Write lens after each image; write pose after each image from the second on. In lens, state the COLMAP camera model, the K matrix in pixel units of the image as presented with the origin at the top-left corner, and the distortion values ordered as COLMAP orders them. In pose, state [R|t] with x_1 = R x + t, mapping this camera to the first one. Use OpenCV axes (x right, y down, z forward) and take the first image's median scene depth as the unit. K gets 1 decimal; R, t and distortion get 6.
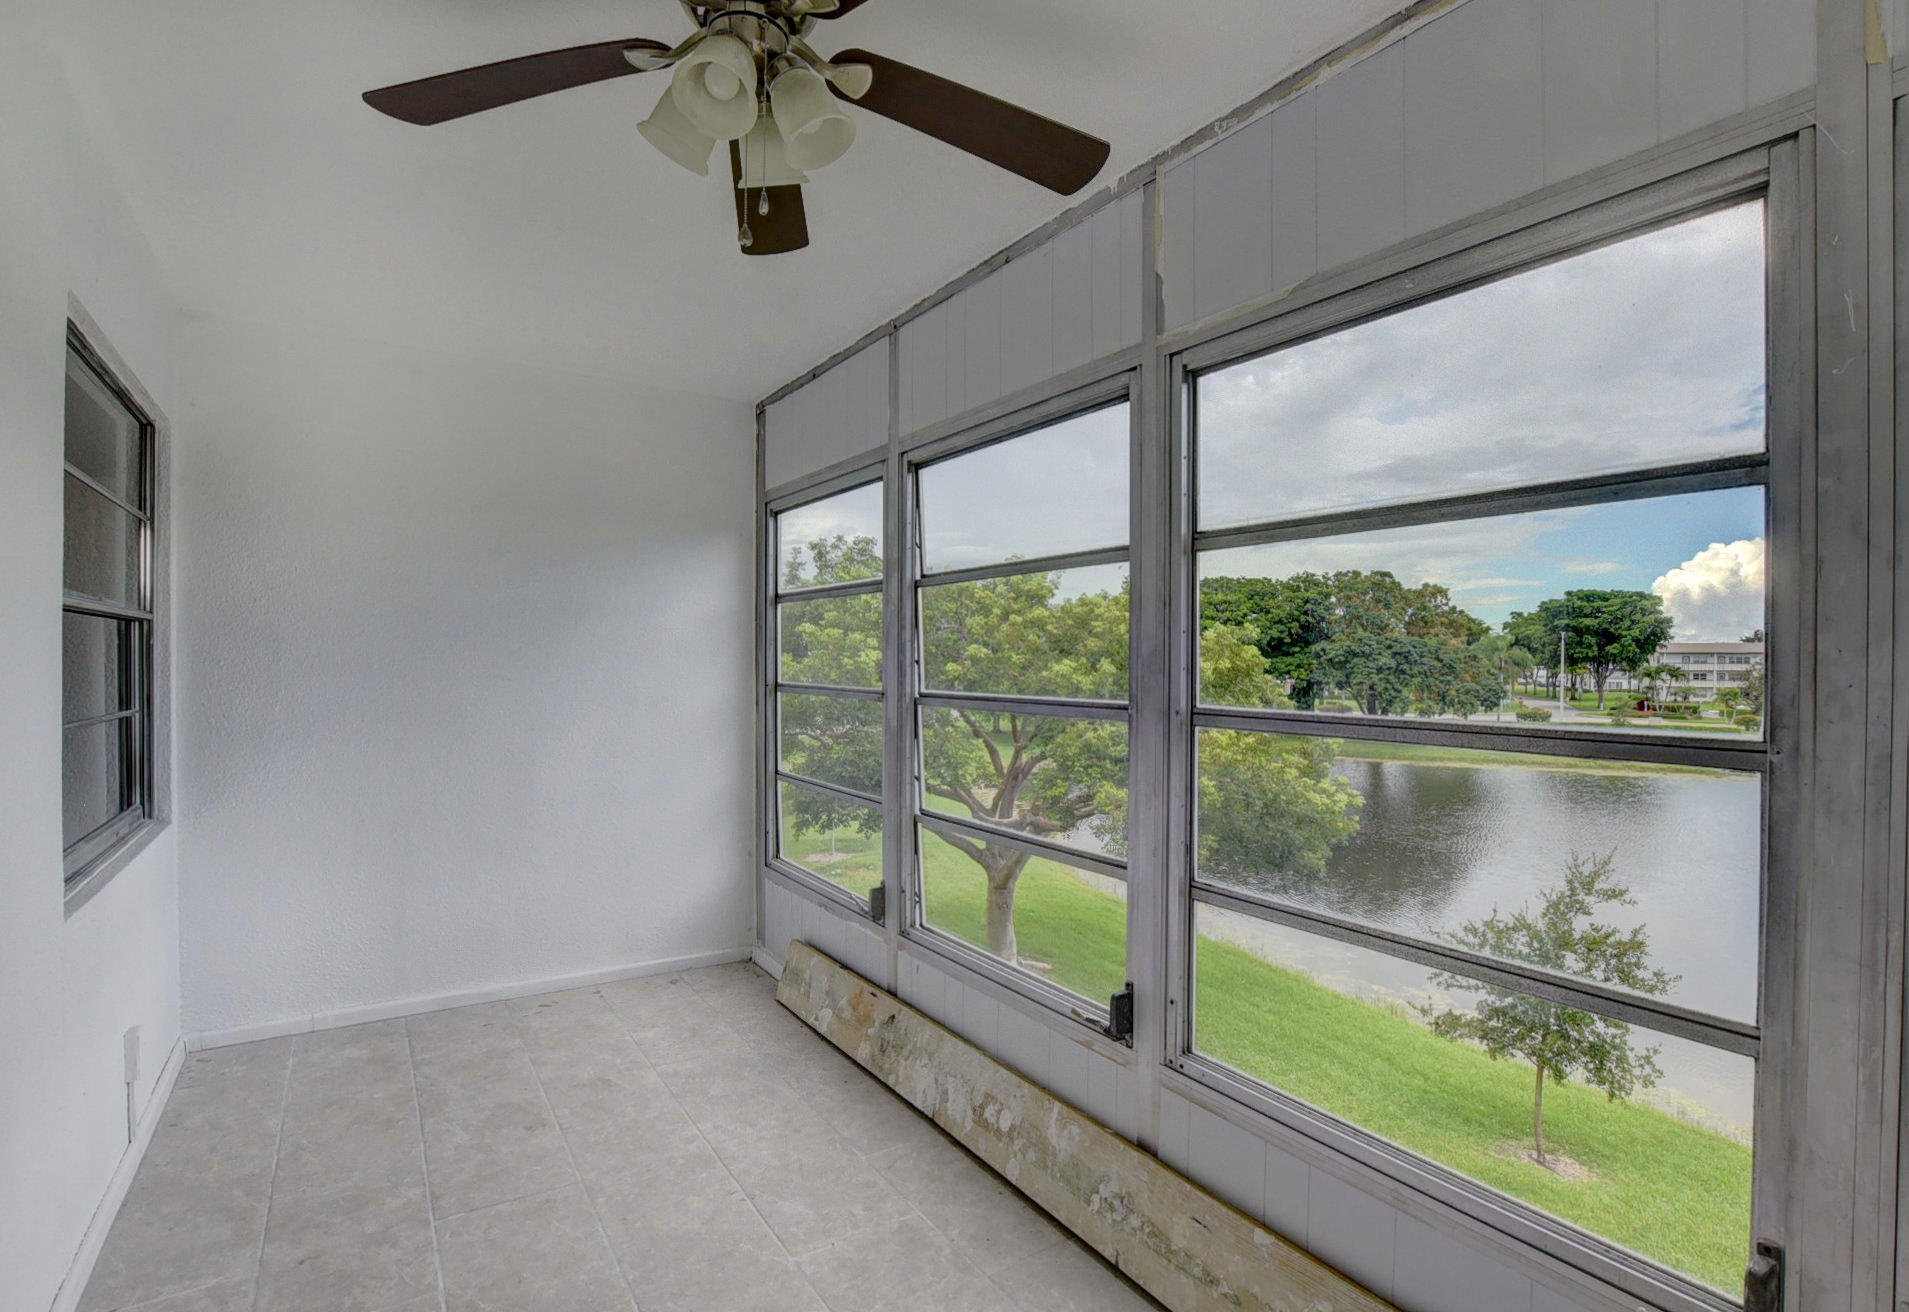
lens RADIAL K [[916.8, 0, 991.6], [0, 916.8, 664.3], [0, 0, 1]] dist [-0.035528, 0.004993]
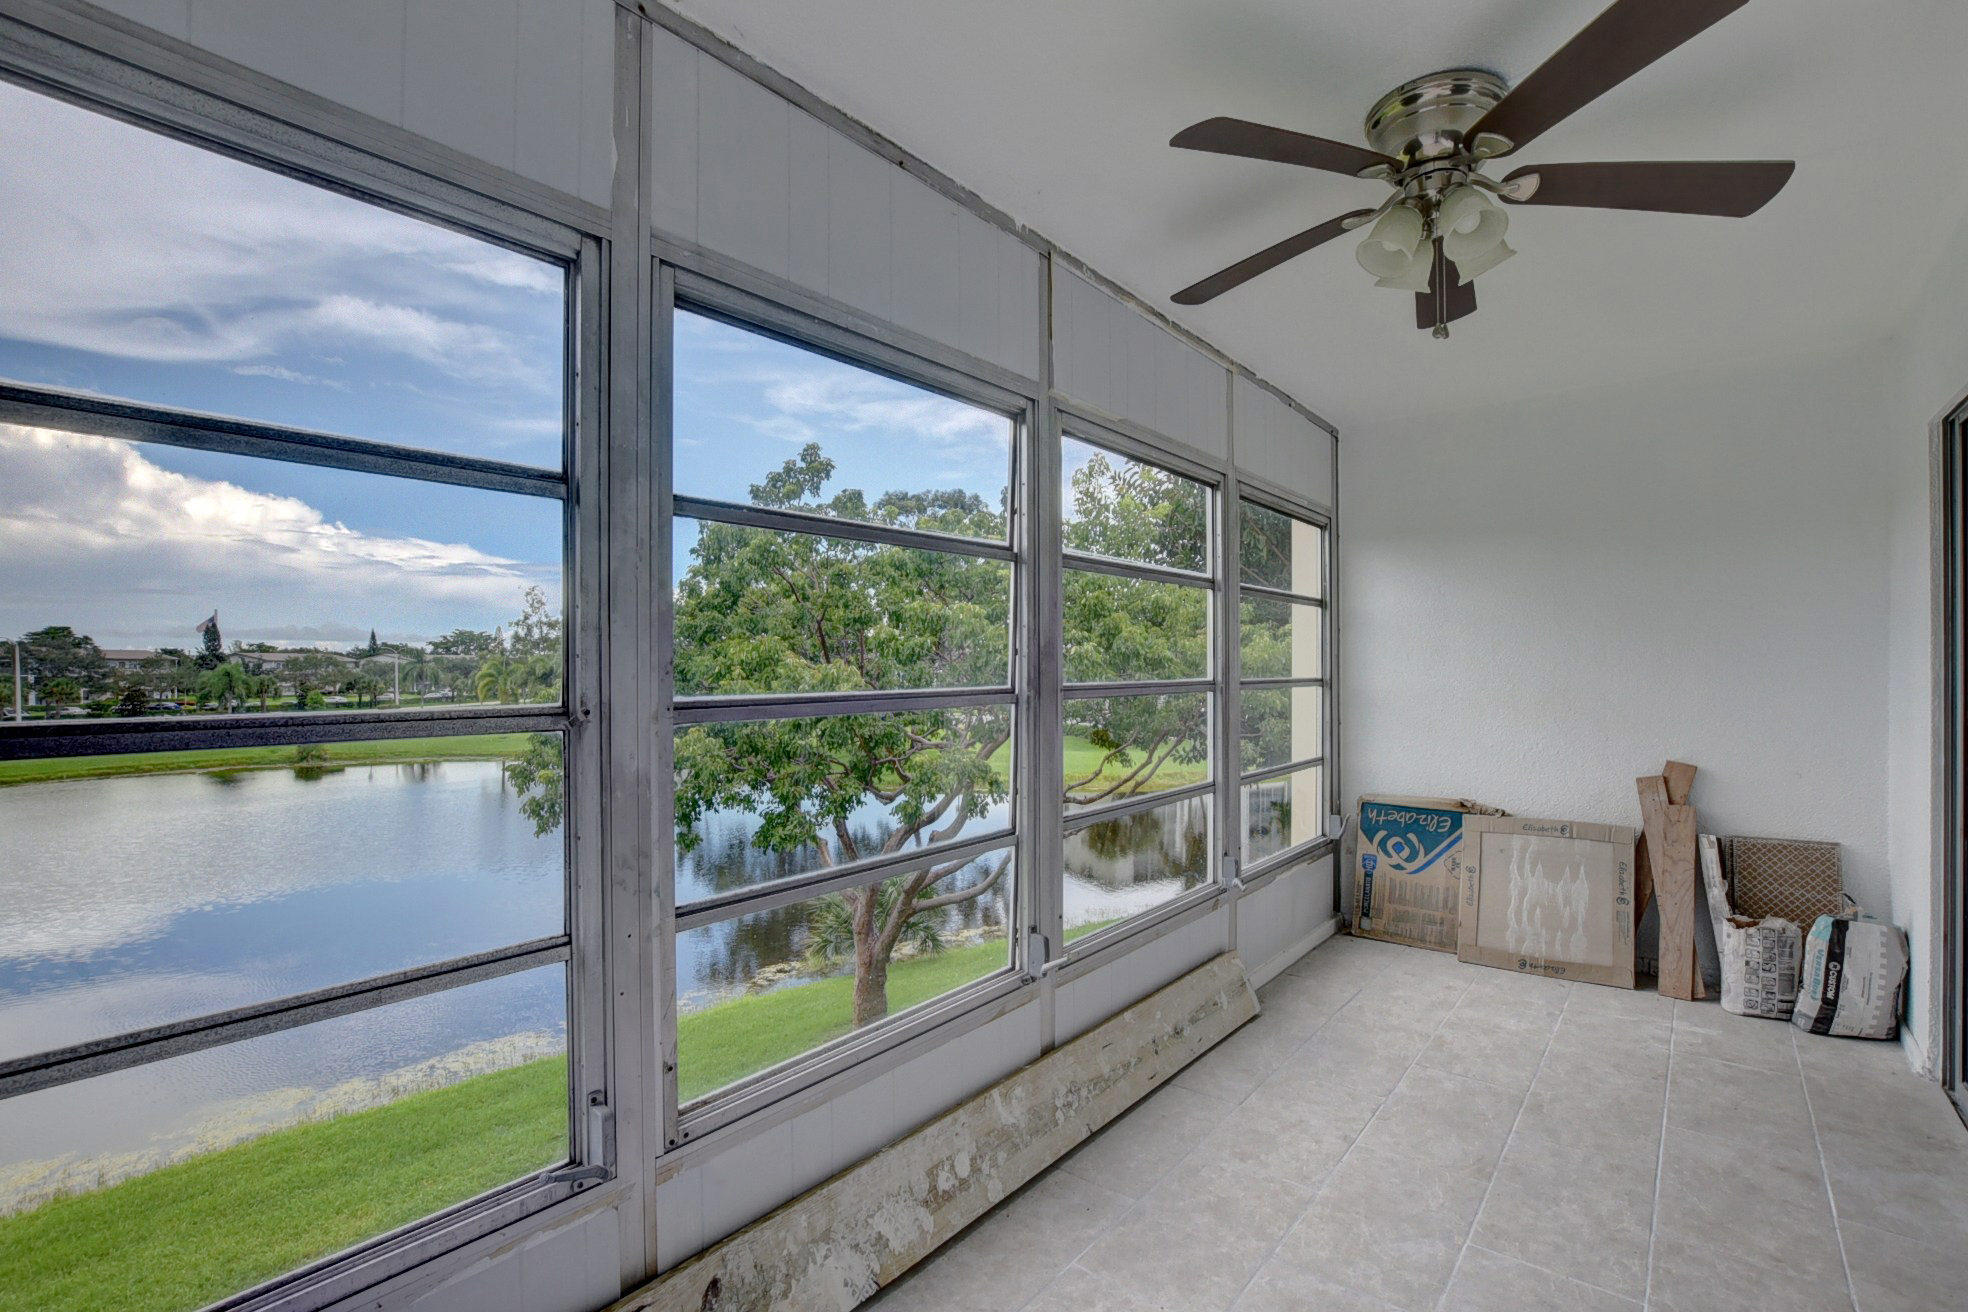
lens RADIAL K [[865.8, 0, 992.4], [0, 865.8, 669.8], [0, 0, 1]] dist [-0.038499, 0.006013]
pose [[-0.261148, -0.009818, 0.965249, -0.718462], [0.008572, 0.999885, 0.012490, 0.006277], [-0.965261, 0.011536, -0.261034, 1.069612]]
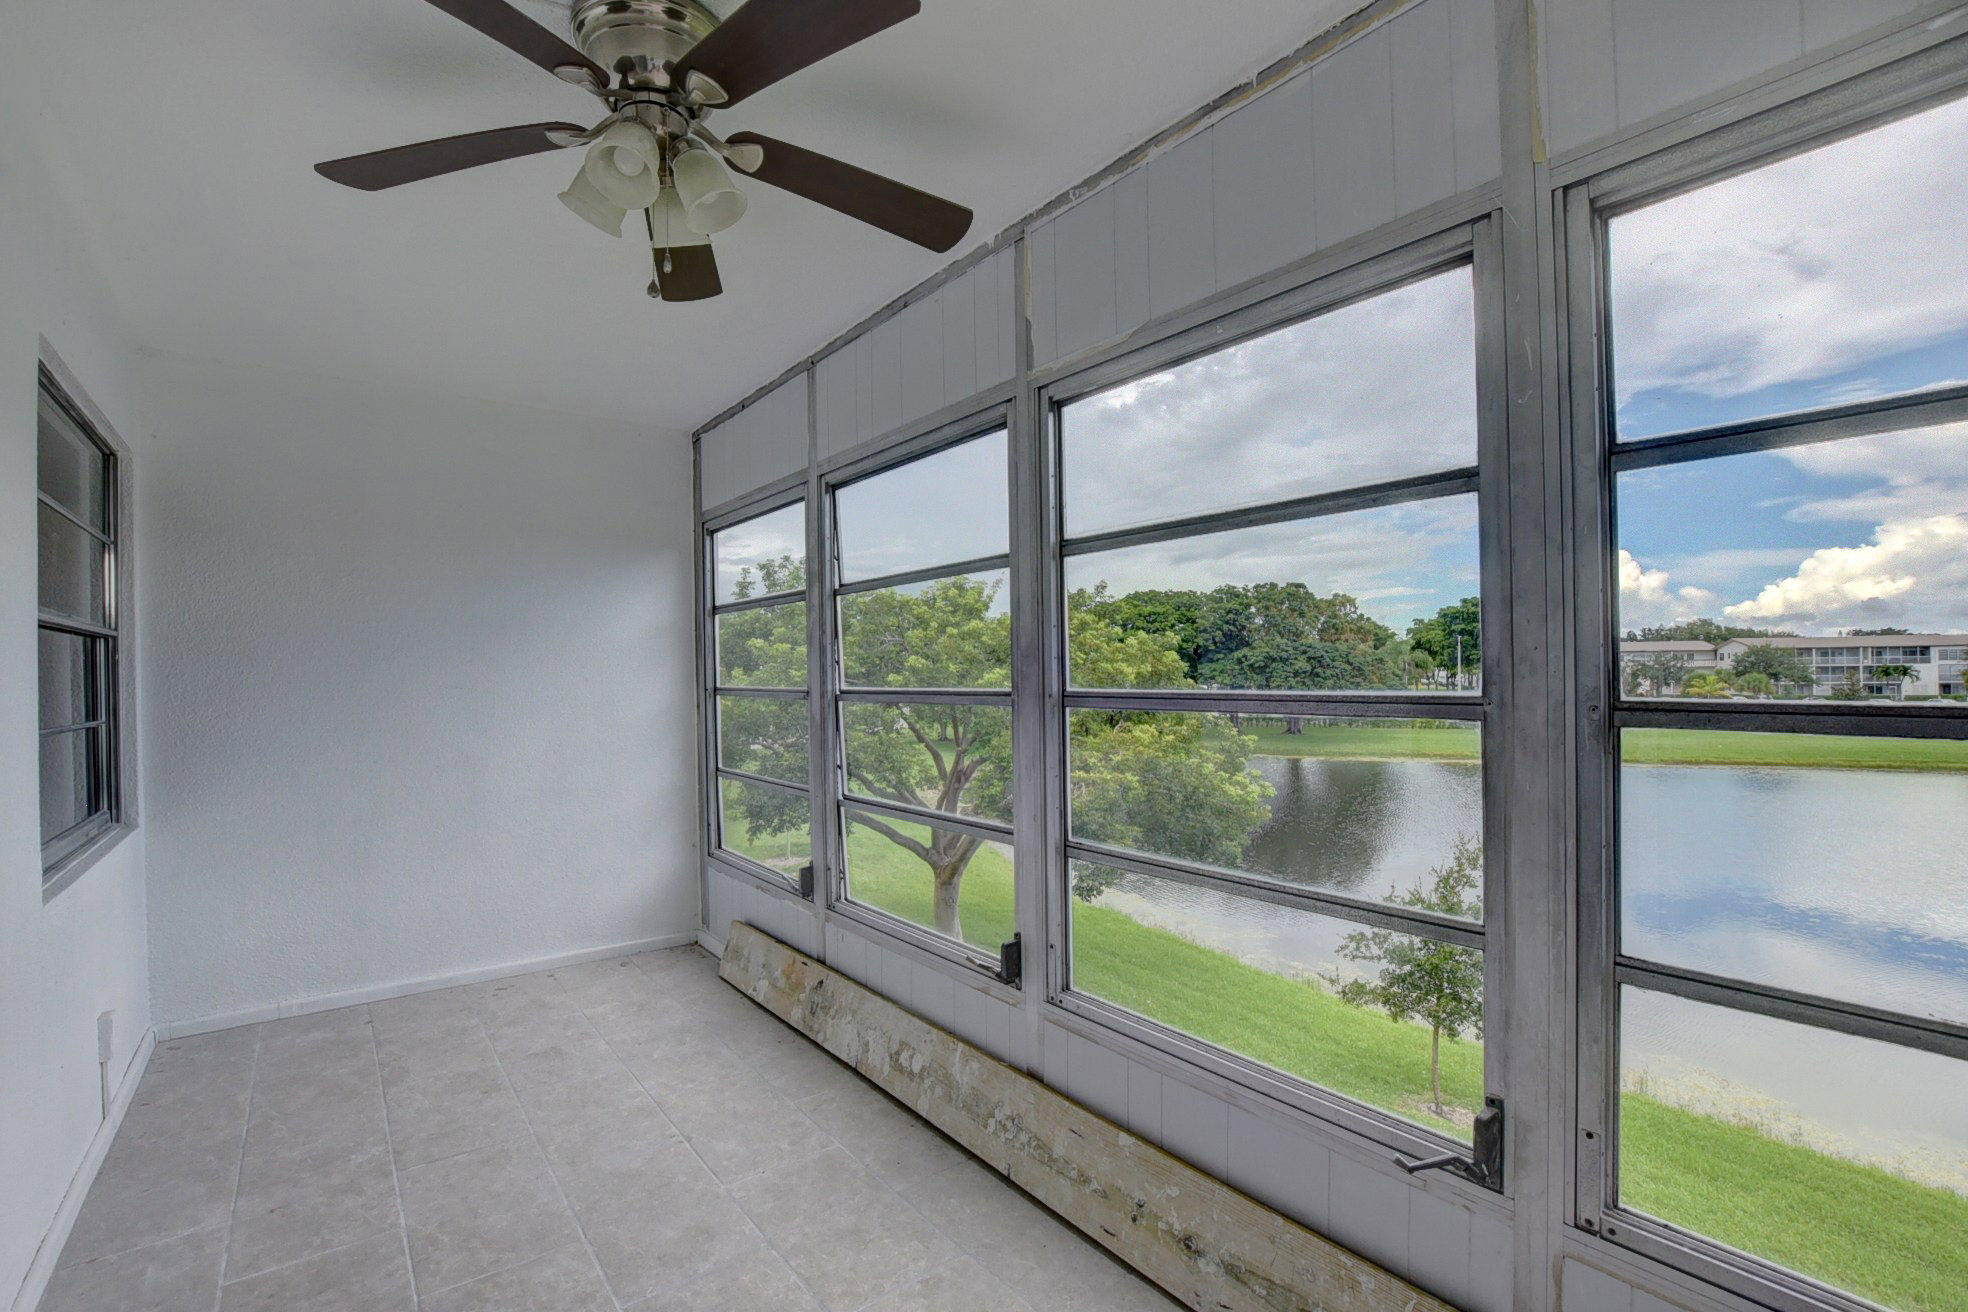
lens RADIAL K [[865.8, 0, 992.4], [0, 865.8, 669.8], [0, 0, 1]] dist [-0.038499, 0.006013]
pose [[0.997931, -0.020394, 0.060972, 0.048020], [0.020844, 0.999760, -0.006752, 0.019423], [-0.060819, 0.008009, 0.998117, -0.068619]]
